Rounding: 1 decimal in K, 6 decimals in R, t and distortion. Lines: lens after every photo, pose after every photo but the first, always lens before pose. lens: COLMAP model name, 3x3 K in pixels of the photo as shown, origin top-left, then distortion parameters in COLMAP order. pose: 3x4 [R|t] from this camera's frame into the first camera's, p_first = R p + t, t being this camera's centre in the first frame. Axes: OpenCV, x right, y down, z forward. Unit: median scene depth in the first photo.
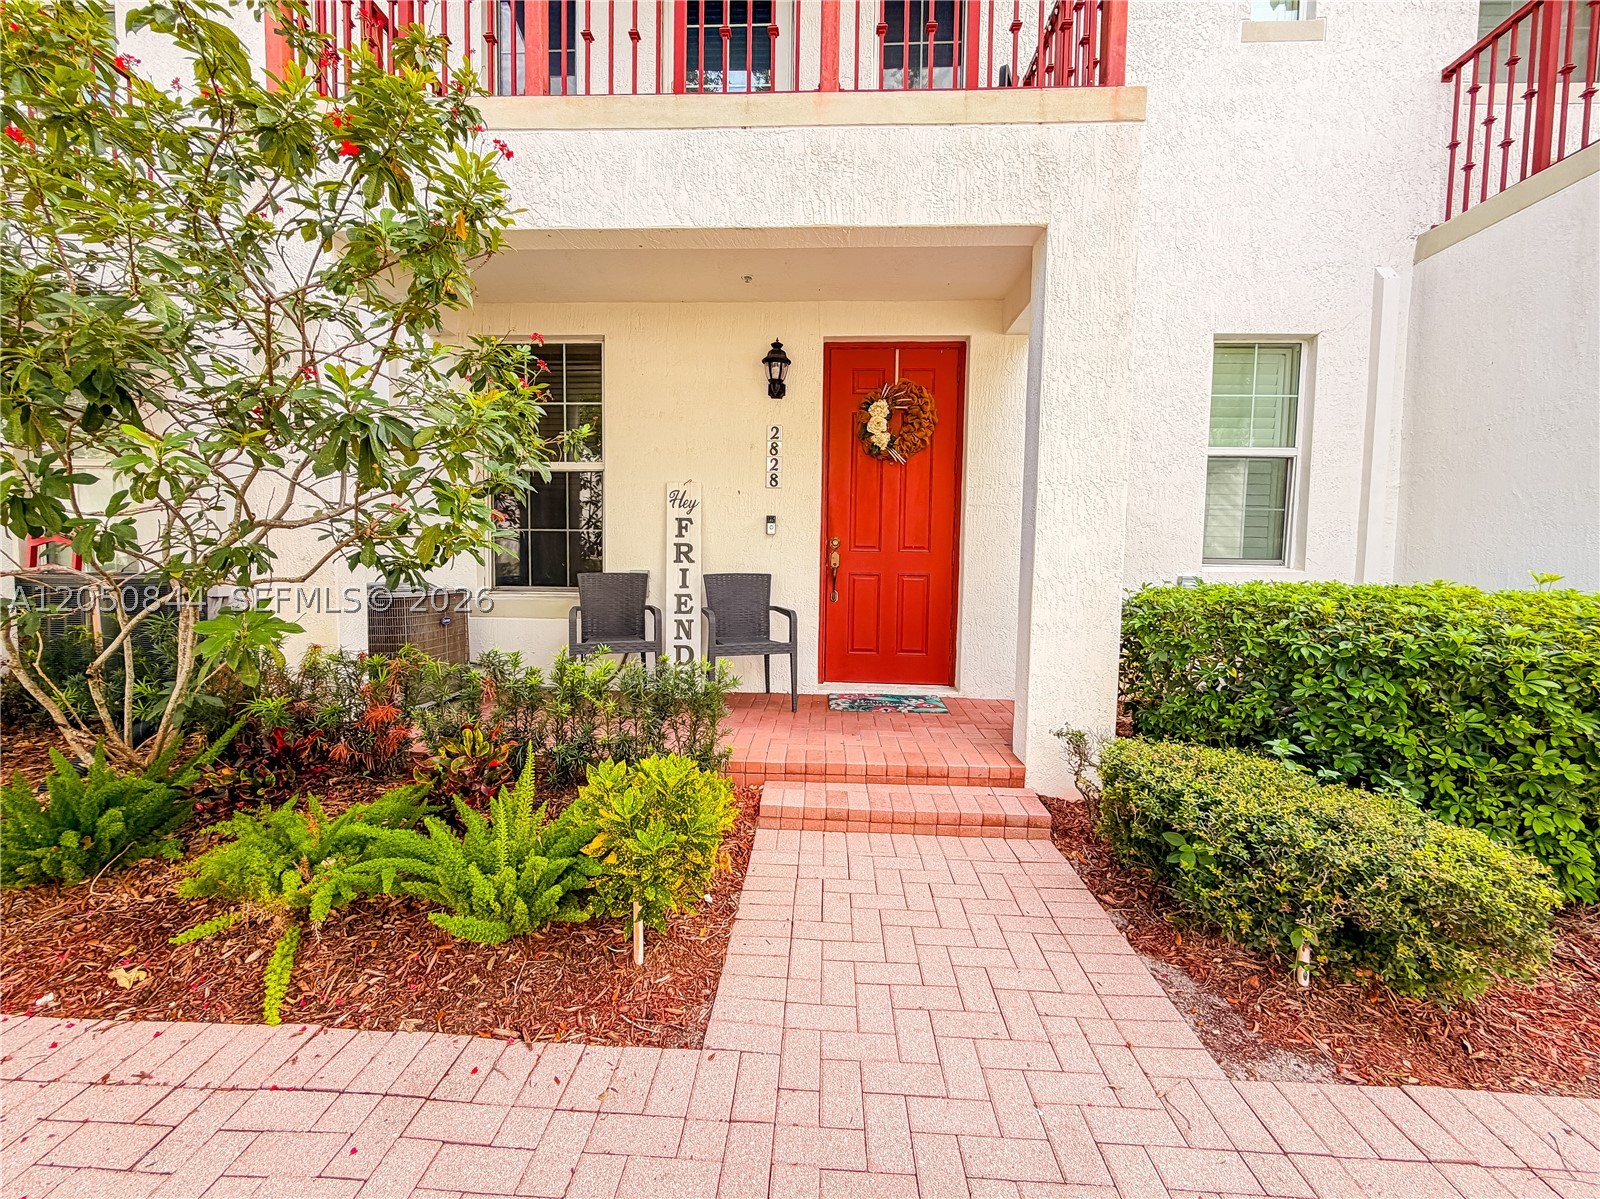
lens RADIAL K [[632.9, 0, 800.0], [0, 632.9, 599.5], [0, 0, 1]] dist [-0.000786, 0.000279]
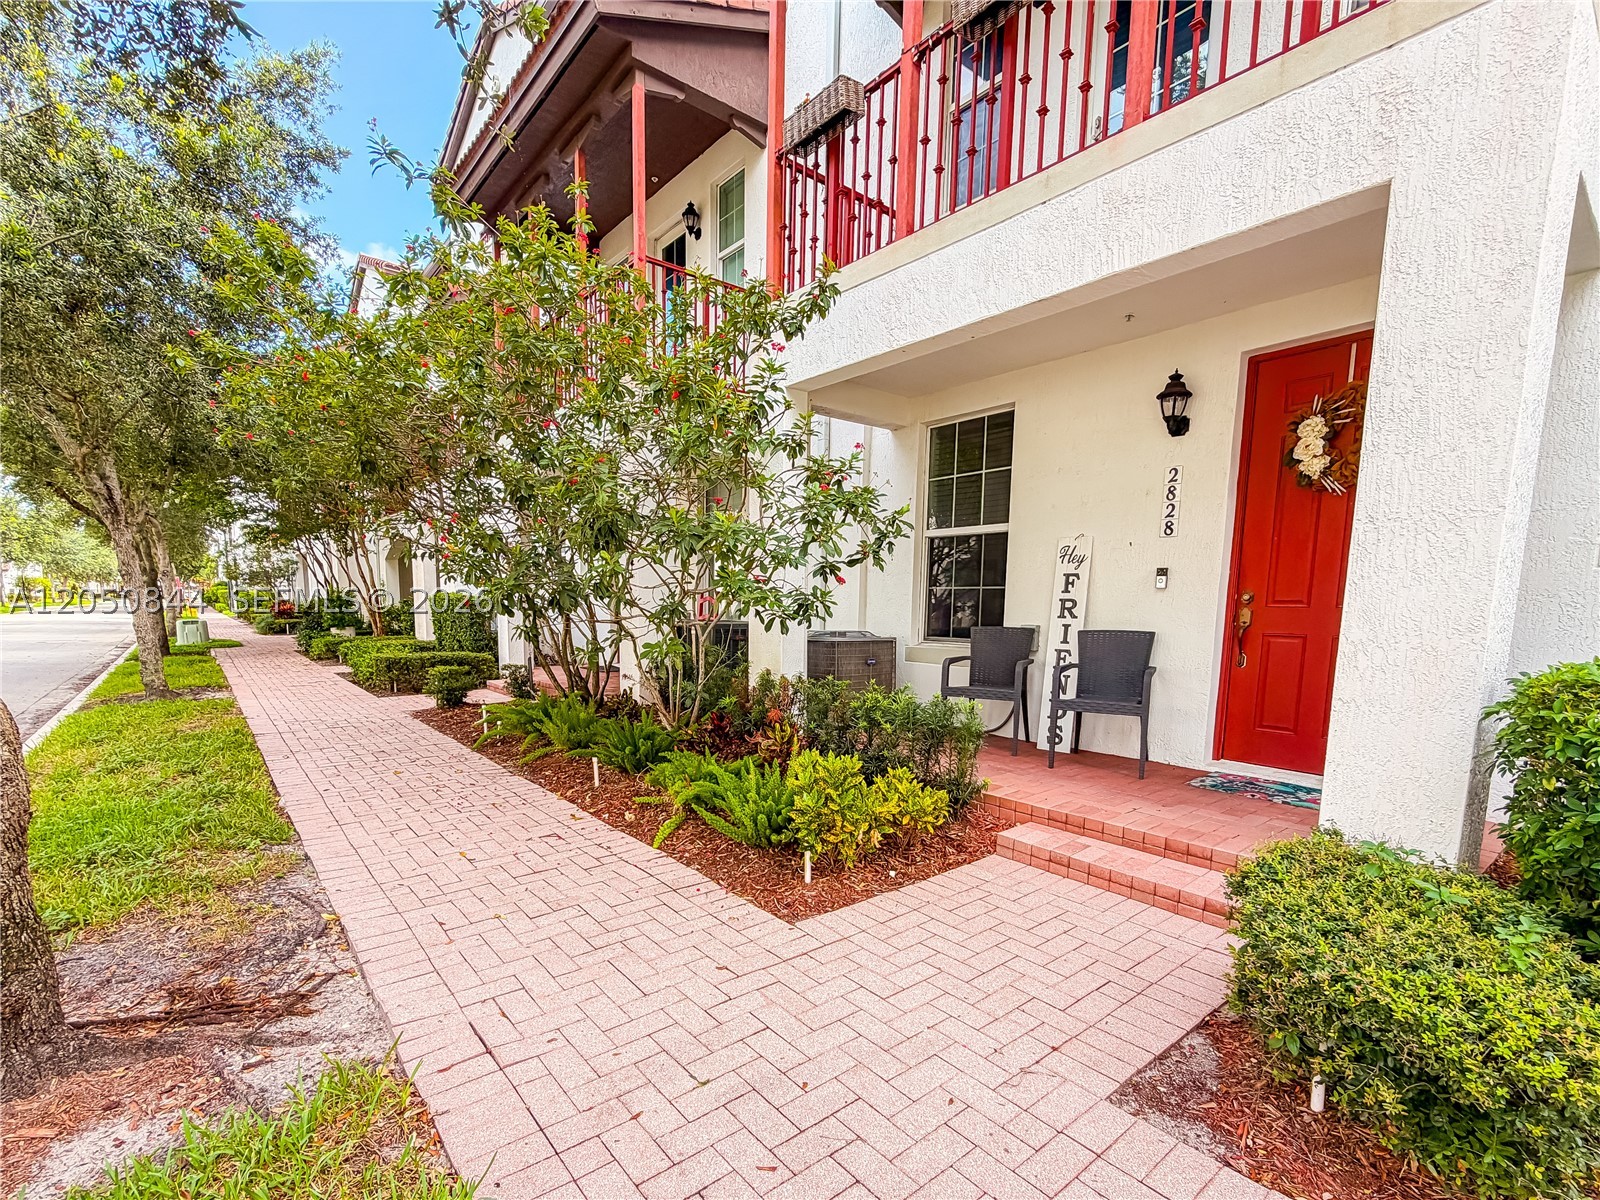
lens RADIAL K [[646.4, 0, 797.2], [0, 646.4, 684.0], [0, 0, 1]] dist [-0.000214, 0.000321]
pose [[0.713060, 0.084750, -0.695962, 0.434545], [-0.054750, 0.996367, 0.065236, 0.004224], [0.698962, -0.008413, 0.715109, -0.063277]]
